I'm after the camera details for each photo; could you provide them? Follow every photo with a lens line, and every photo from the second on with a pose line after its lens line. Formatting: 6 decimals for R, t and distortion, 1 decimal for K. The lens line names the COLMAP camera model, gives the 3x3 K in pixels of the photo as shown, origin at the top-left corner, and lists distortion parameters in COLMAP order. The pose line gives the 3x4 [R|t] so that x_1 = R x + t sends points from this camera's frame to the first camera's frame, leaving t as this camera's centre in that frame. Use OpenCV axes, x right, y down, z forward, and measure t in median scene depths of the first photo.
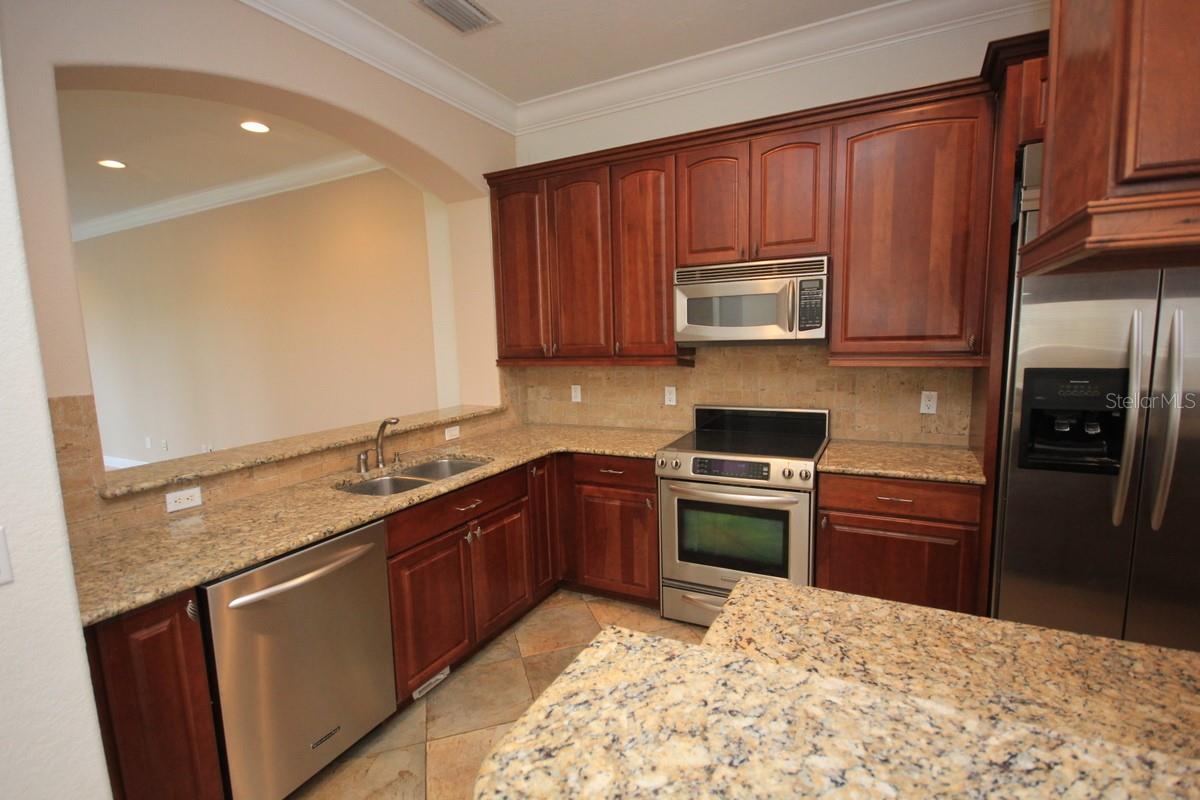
lens RADIAL K [[556.1, 0, 601.0], [0, 556.1, 407.0], [0, 0, 1]] dist [-0.000149, -0.000339]
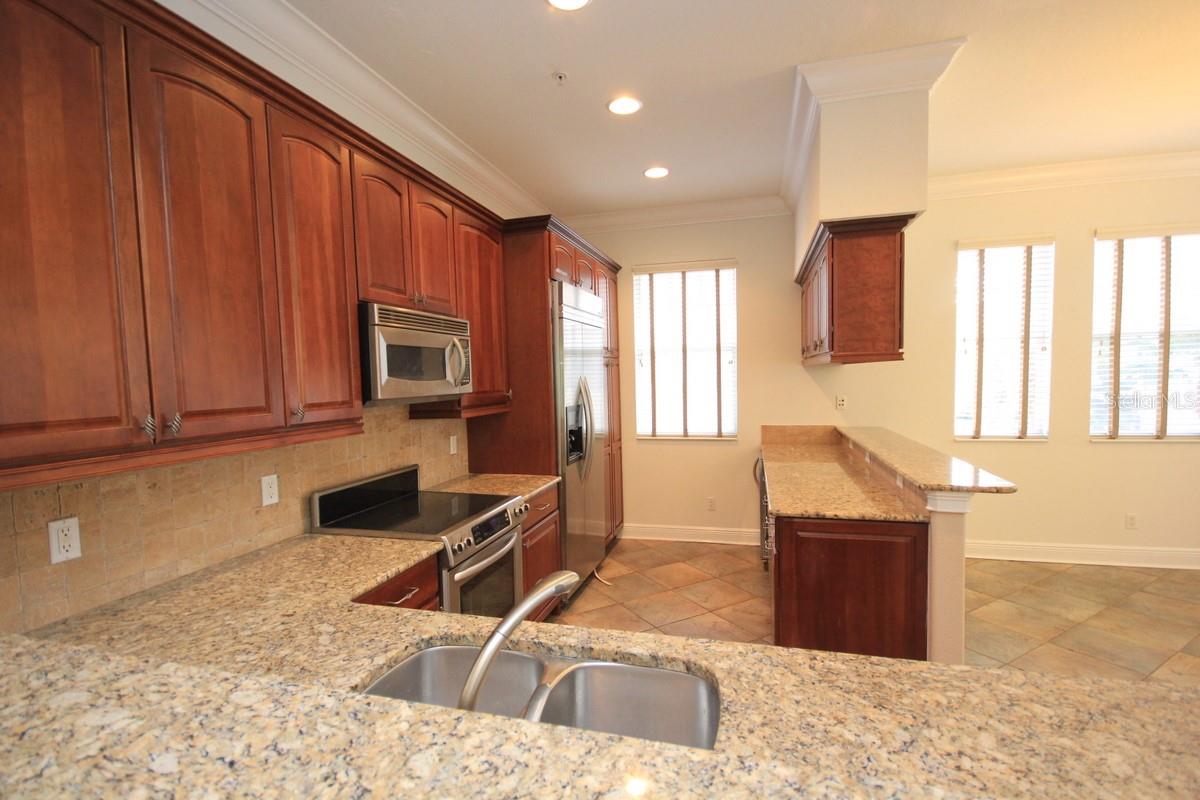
lens RADIAL K [[556.1, 0, 601.0], [0, 556.1, 407.0], [0, 0, 1]] dist [-0.000149, -0.000339]
pose [[-0.211074, -0.019743, 0.977271, -0.708967], [0.157044, 0.986123, 0.053841, -0.109436], [-0.964772, 0.164839, -0.205045, 0.937948]]
